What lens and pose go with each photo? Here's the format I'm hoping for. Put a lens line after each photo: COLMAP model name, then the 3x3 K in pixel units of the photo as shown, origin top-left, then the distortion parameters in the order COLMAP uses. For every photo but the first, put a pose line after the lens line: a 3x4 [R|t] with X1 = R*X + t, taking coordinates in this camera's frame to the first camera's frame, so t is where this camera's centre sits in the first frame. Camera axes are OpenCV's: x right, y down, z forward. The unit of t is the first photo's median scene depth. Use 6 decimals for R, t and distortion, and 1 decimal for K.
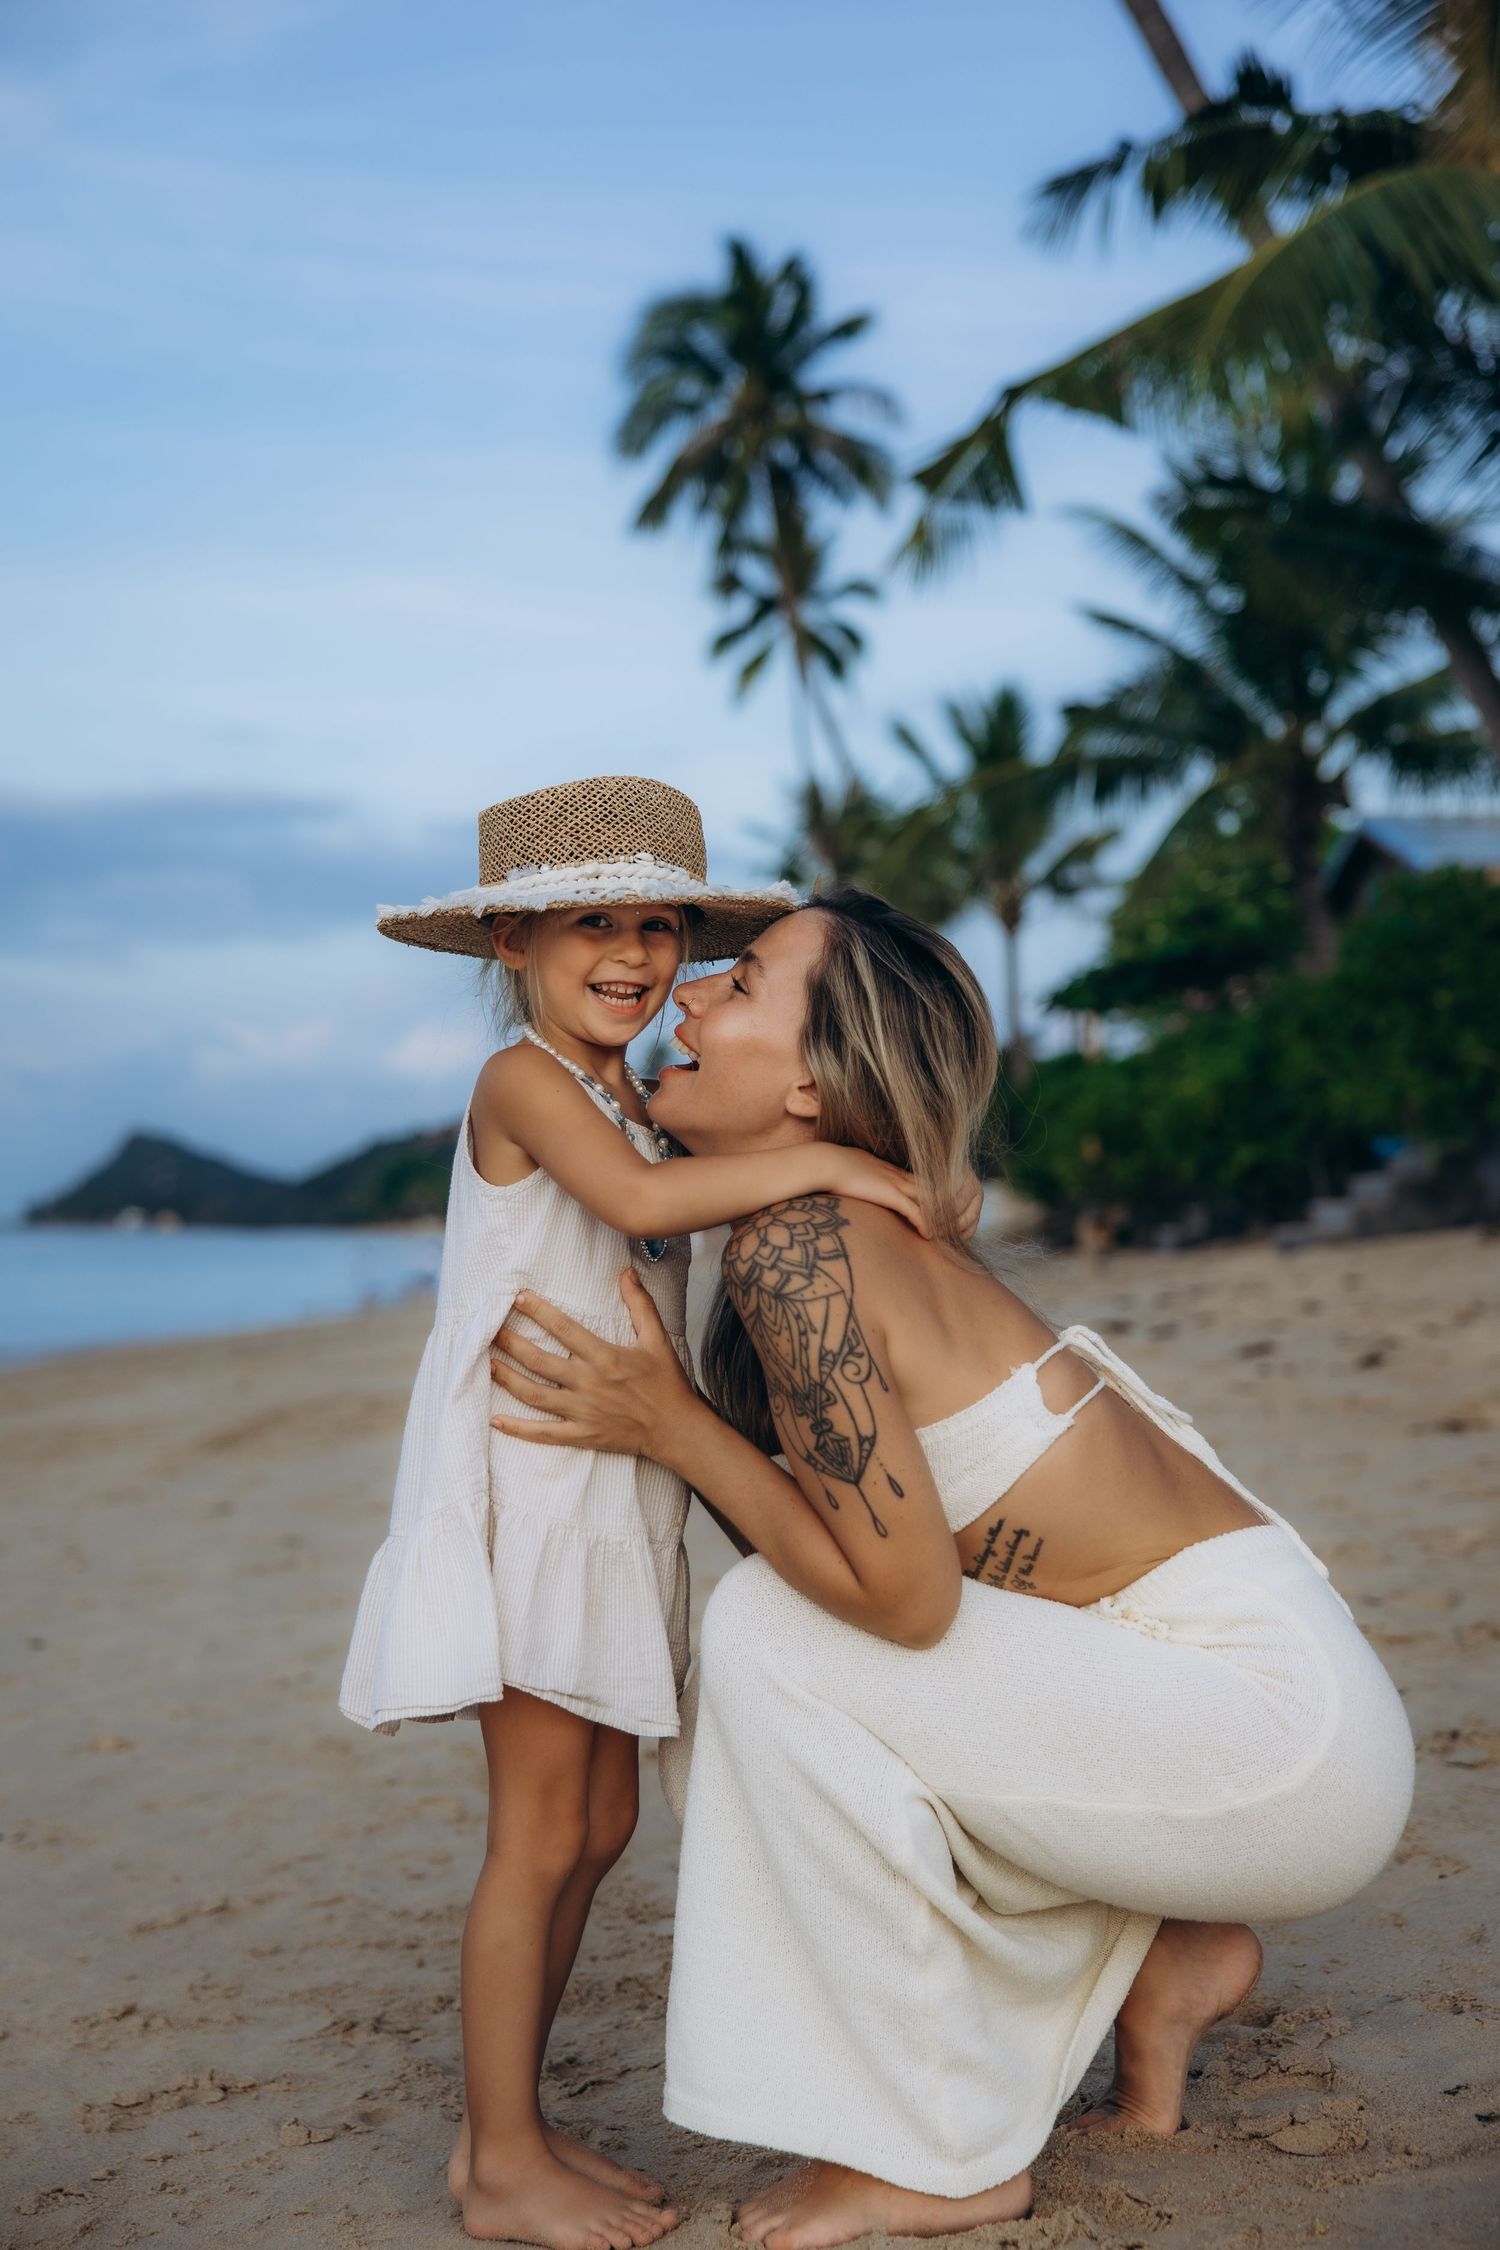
lens RADIAL K [[3433.0, 0, 750.0], [0, 3433.0, 1125.0], [0, 0, 1]] dist [0.612325, -1.916060]
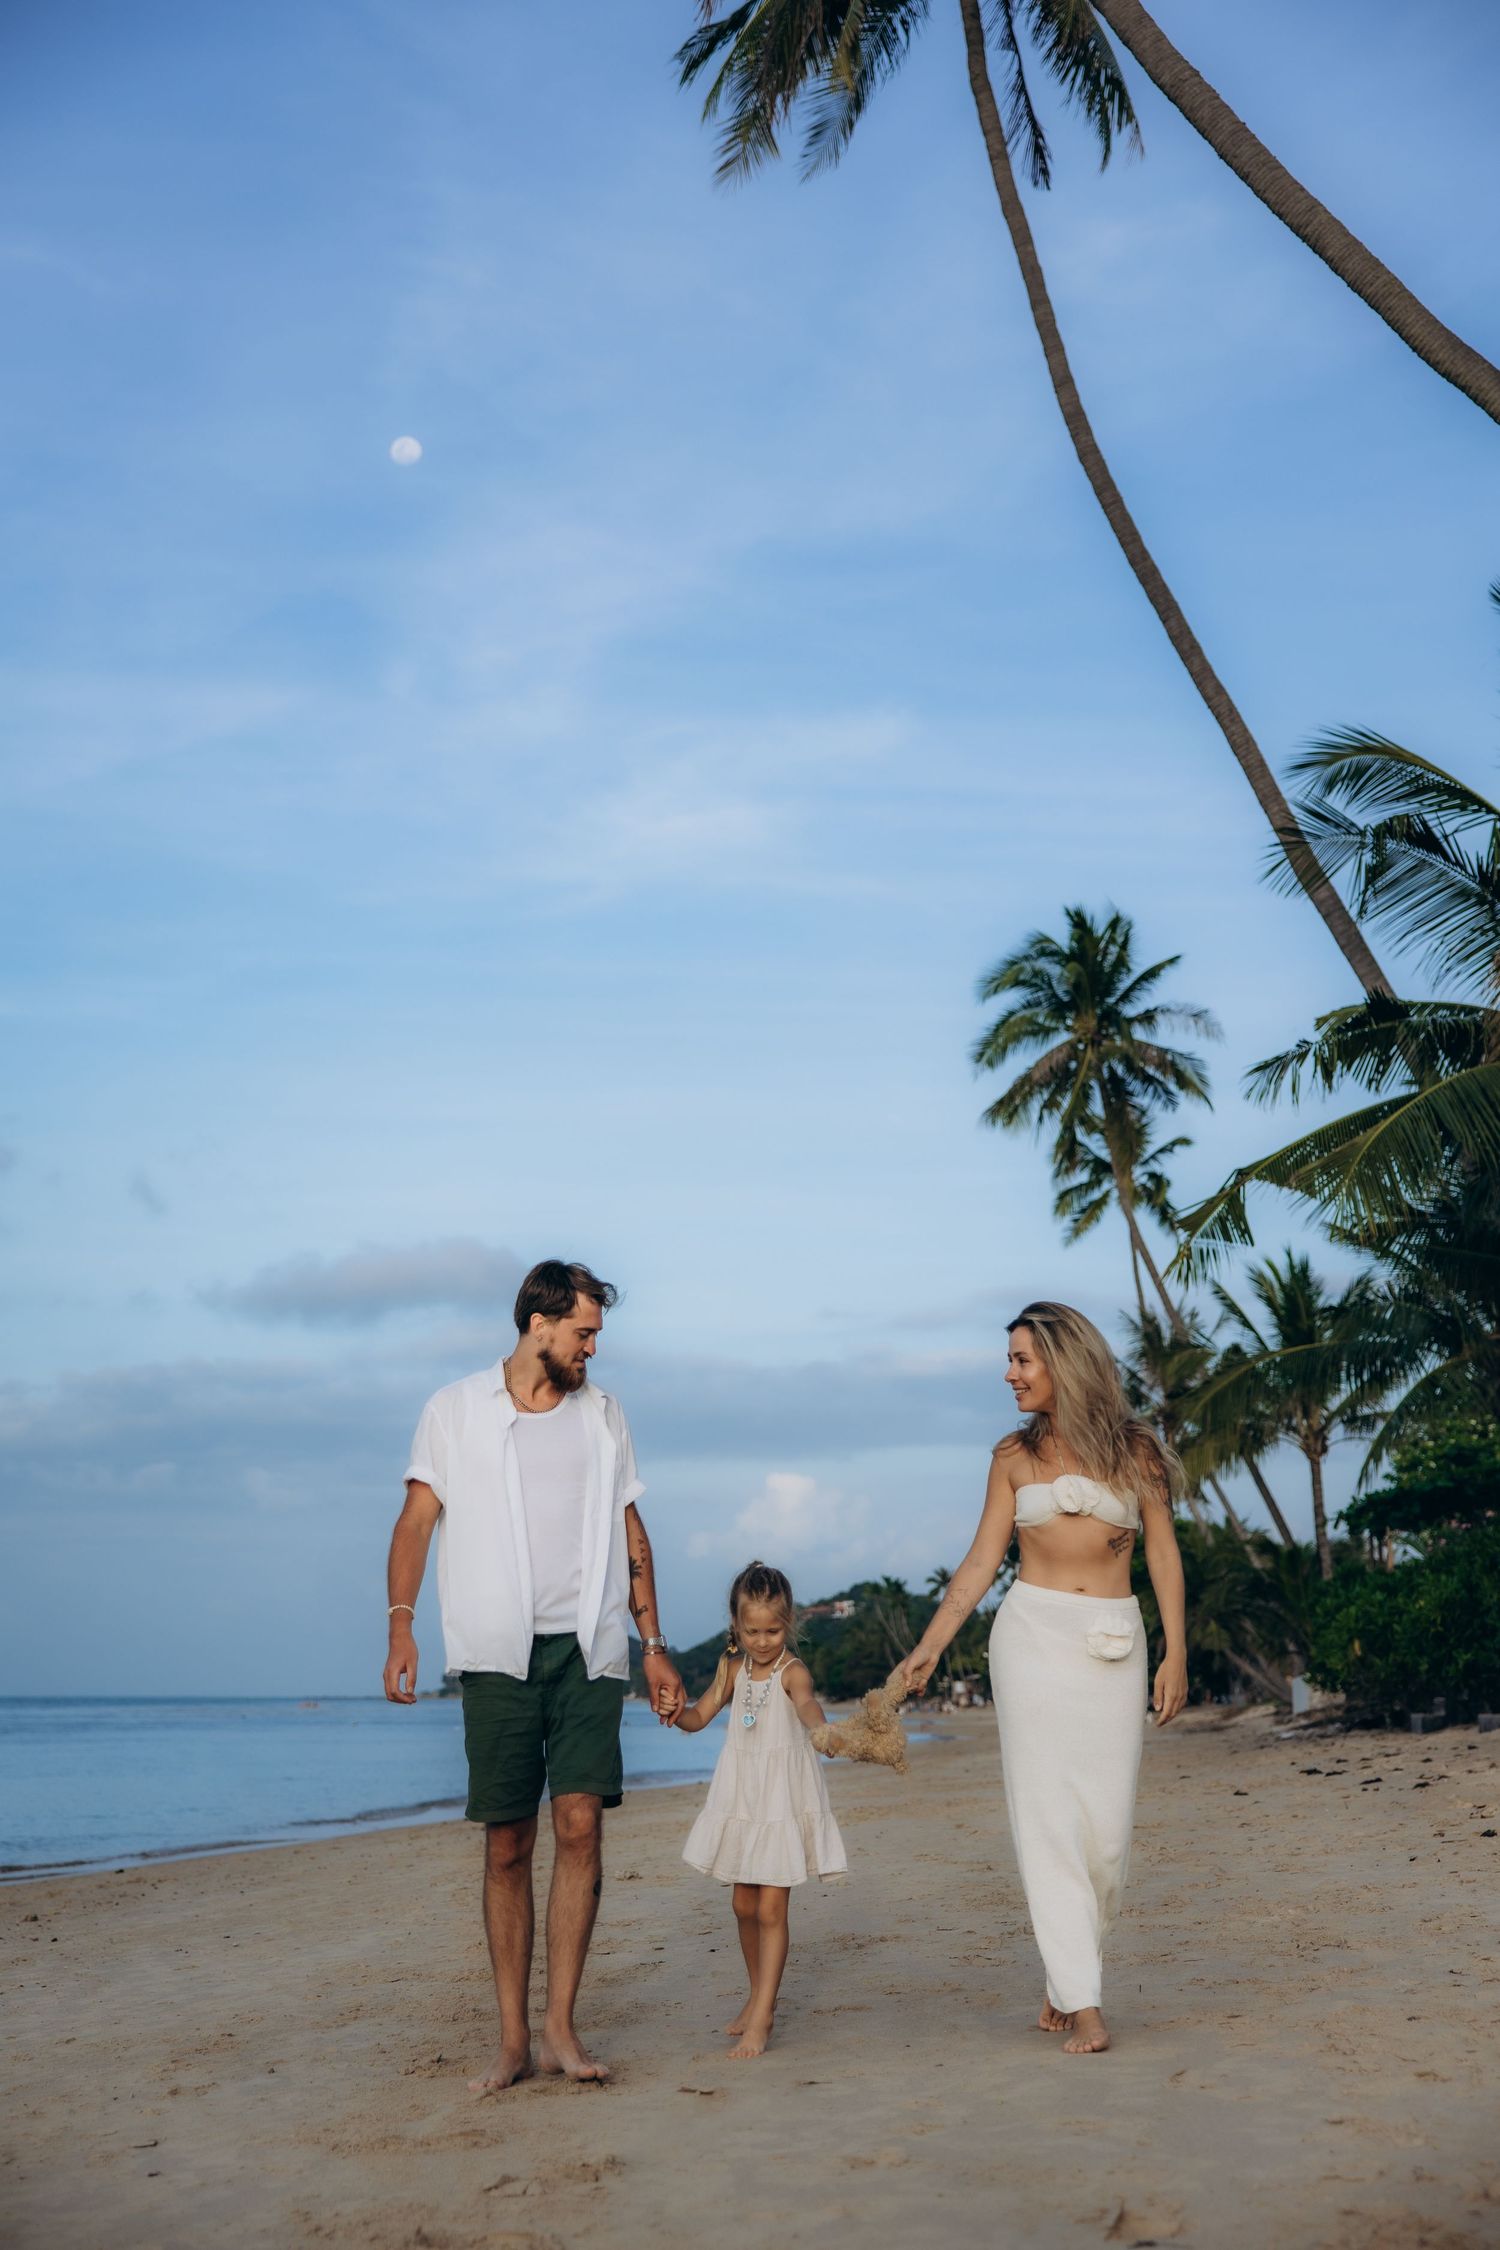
lens RADIAL K [[3505.0, 0, 750.0], [0, 3505.0, 1125.0], [0, 0, 1]] dist [0.539352, -0.950558]
pose [[0.994949, -0.010730, -0.099811, 0.005606], [-0.002470, 0.991353, -0.131196, -0.007532], [0.100356, 0.130780, 0.986319, -0.274109]]
